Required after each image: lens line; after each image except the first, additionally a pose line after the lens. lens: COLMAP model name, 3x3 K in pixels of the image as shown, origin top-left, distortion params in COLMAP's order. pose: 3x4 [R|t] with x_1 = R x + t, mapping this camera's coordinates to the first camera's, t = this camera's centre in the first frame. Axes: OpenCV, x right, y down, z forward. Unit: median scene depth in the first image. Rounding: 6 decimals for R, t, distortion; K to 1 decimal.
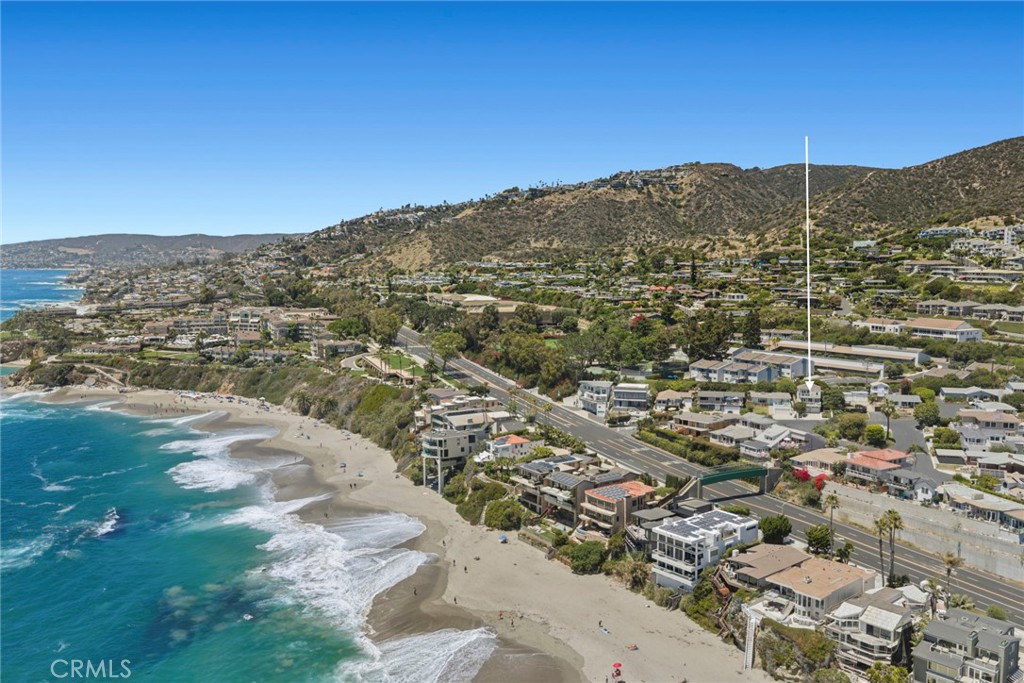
lens RADIAL K [[872.0, 0, 510.9], [0, 872.0, 342.7], [0, 0, 1]] dist [0.011729, -0.023862]
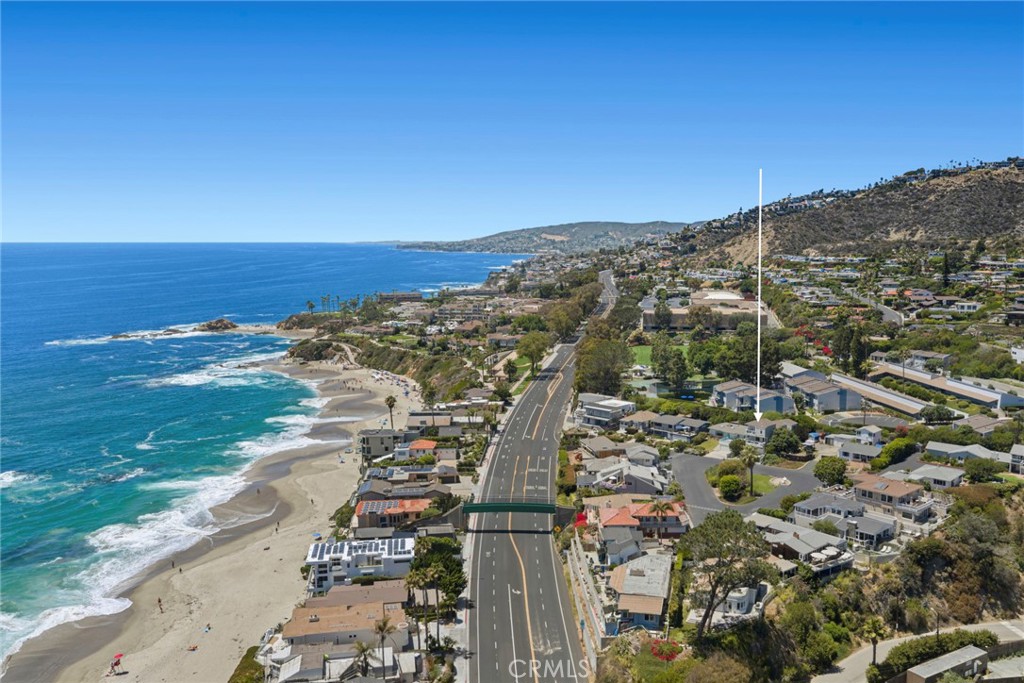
lens RADIAL K [[872.0, 0, 512.9], [0, 872.0, 341.1], [0, 0, 1]] dist [0.011729, -0.023862]
pose [[0.874575, 0.056704, -0.481564, 0.111270], [-0.050119, 0.998391, 0.026539, -0.008227], [0.482293, 0.000925, 0.876009, 0.029632]]
